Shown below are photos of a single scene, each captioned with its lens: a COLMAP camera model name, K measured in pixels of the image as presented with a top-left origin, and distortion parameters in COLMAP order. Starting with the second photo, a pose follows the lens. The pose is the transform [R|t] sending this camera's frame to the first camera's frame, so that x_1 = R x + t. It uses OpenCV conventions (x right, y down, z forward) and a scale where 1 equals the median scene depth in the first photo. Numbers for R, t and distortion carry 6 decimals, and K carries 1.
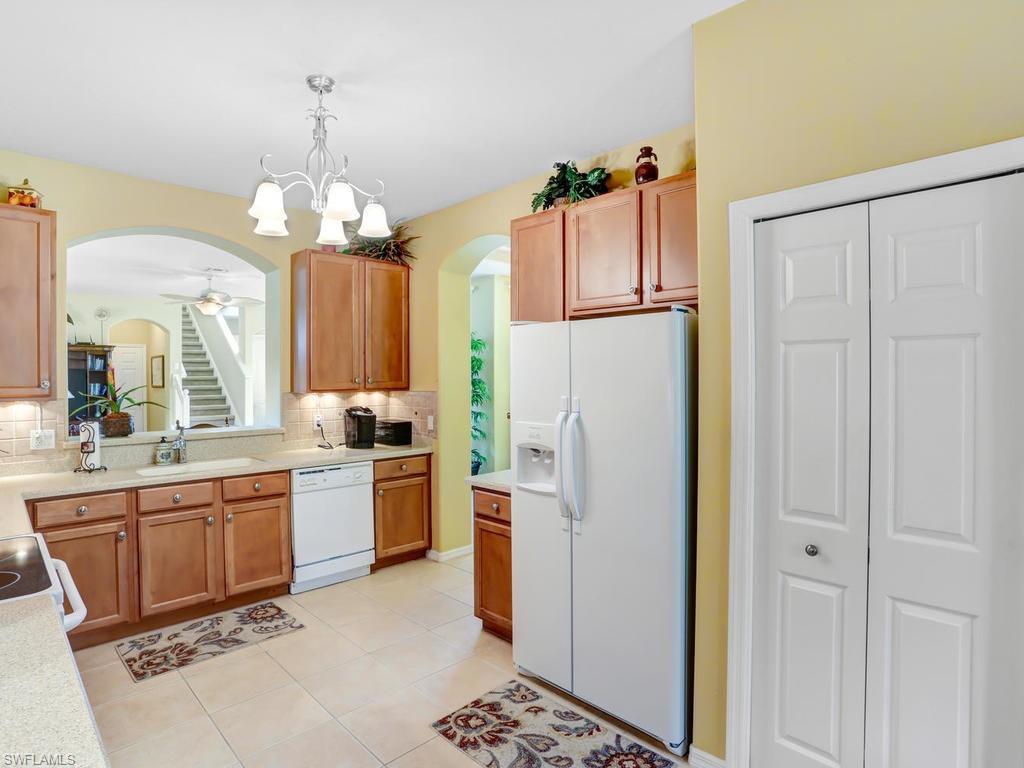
lens RADIAL K [[564.1, 0, 509.2], [0, 564.1, 378.0], [0, 0, 1]] dist [-0.066076, 0.029254]
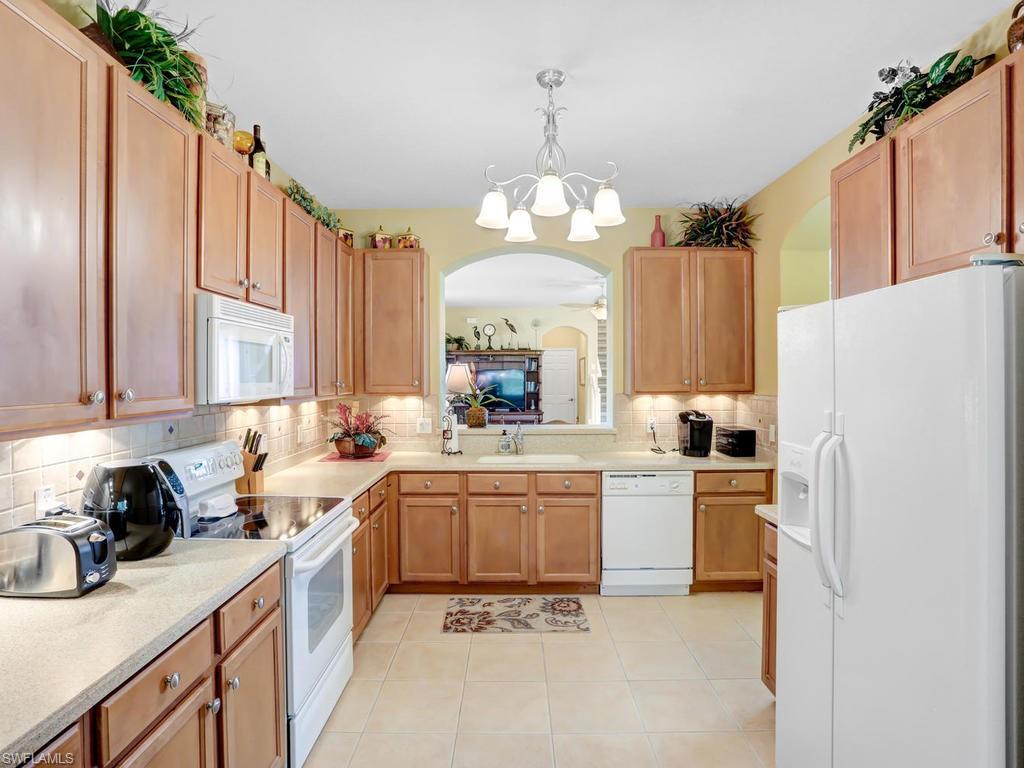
lens RADIAL K [[564.1, 0, 507.0], [0, 564.1, 379.3], [0, 0, 1]] dist [-0.066076, 0.029254]
pose [[0.711208, 0.006379, -0.702953, 0.207949], [-0.003213, 0.999978, 0.005824, -0.005760], [0.702975, -0.001883, 0.711212, 0.175768]]
